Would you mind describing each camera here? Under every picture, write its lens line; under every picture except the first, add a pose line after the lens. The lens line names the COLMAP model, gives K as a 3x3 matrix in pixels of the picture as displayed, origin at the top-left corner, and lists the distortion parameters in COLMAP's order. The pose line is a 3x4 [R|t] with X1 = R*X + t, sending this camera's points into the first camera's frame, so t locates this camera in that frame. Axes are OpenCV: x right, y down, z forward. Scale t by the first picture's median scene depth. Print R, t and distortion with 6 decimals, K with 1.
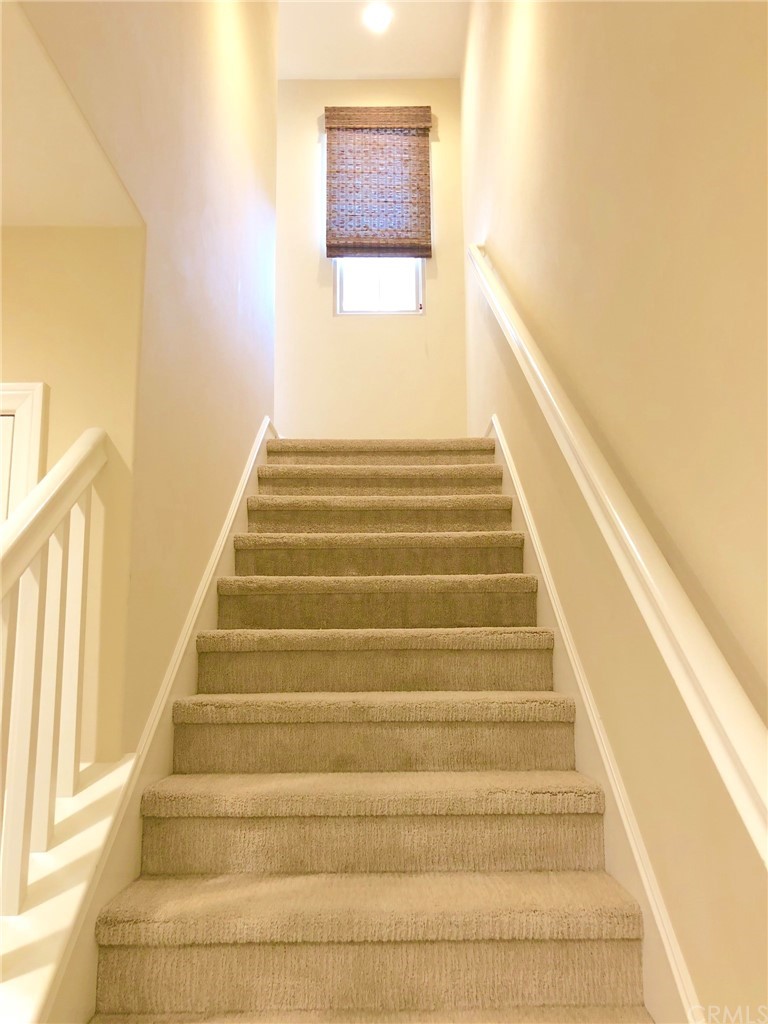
lens RADIAL K [[846.1, 0, 384.0], [0, 846.1, 512.0], [0, 0, 1]] dist [0.059393, -0.012934]
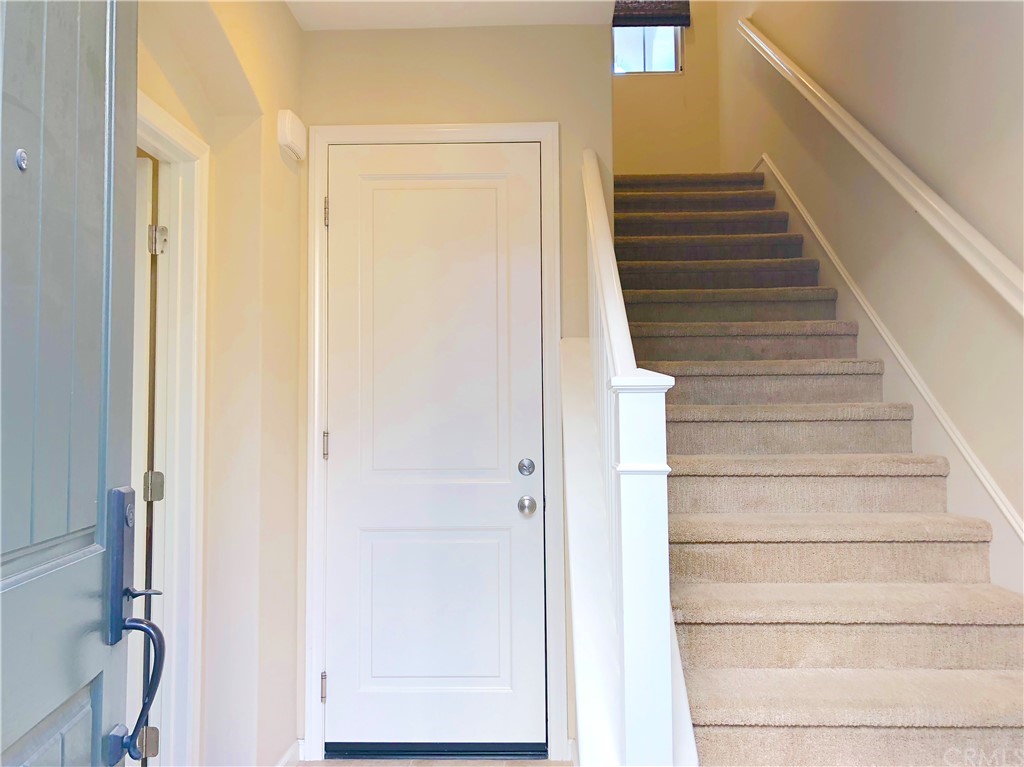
lens RADIAL K [[846.1, 0, 509.5], [0, 846.1, 378.9], [0, 0, 1]] dist [0.059393, -0.012934]
pose [[0.999473, -0.001571, -0.032424, -0.226291], [0.005292, 0.993351, 0.115004, 0.080992], [0.032028, -0.115115, 0.992836, -0.382097]]
